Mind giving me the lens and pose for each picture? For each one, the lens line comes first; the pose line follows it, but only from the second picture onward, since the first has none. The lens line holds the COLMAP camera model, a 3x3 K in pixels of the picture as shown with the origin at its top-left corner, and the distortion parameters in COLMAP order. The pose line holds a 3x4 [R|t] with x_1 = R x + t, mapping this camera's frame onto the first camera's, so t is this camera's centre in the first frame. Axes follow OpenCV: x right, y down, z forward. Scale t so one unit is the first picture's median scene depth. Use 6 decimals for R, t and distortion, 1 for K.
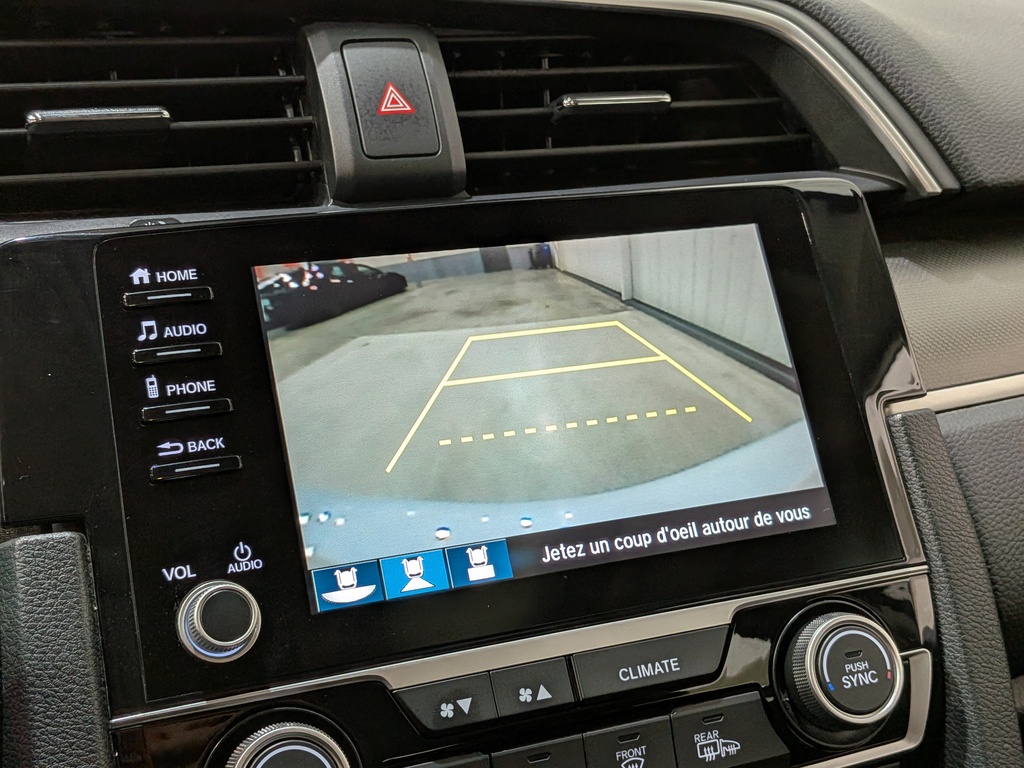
lens RADIAL K [[1481.7, 0, 512.0], [0, 1481.7, 384.0], [0, 0, 1]] dist [0.127753, -0.348726]
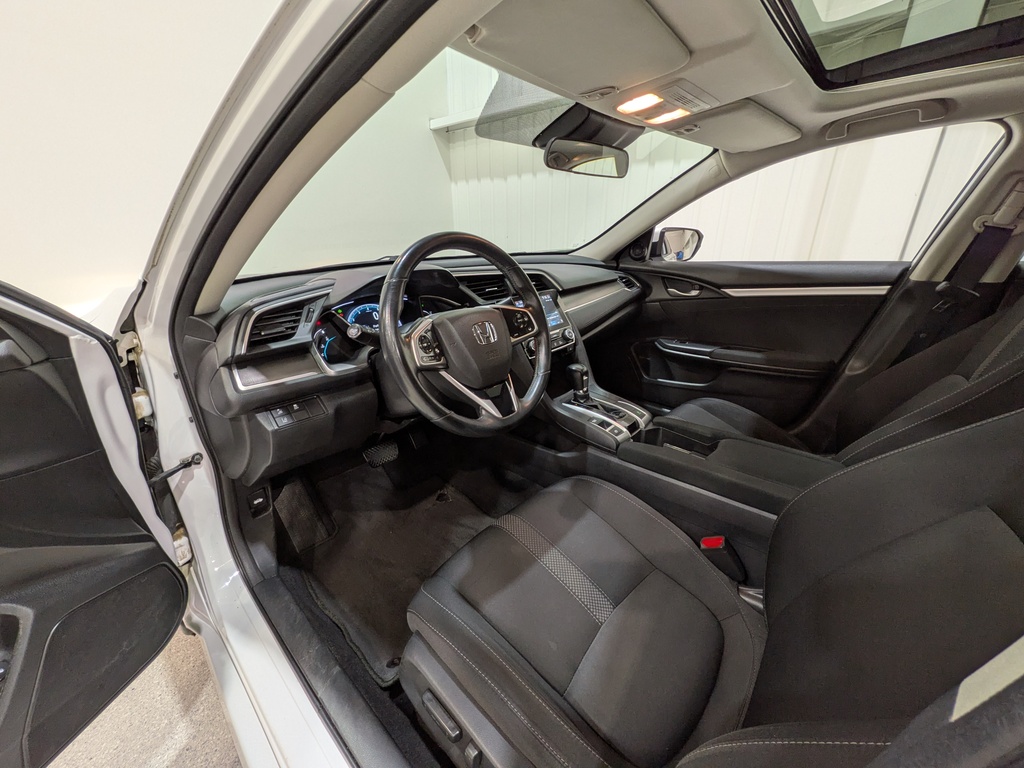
lens RADIAL K [[405.1, 0, 514.2], [0, 405.1, 370.0], [0, 0, 1]] dist [0.000907, 0.000074]
pose [[0.901938, -0.176629, 0.394095, -1.305601], [0.178729, 0.983388, 0.031697, 0.281579], [-0.393147, 0.041847, 0.918523, -1.471926]]
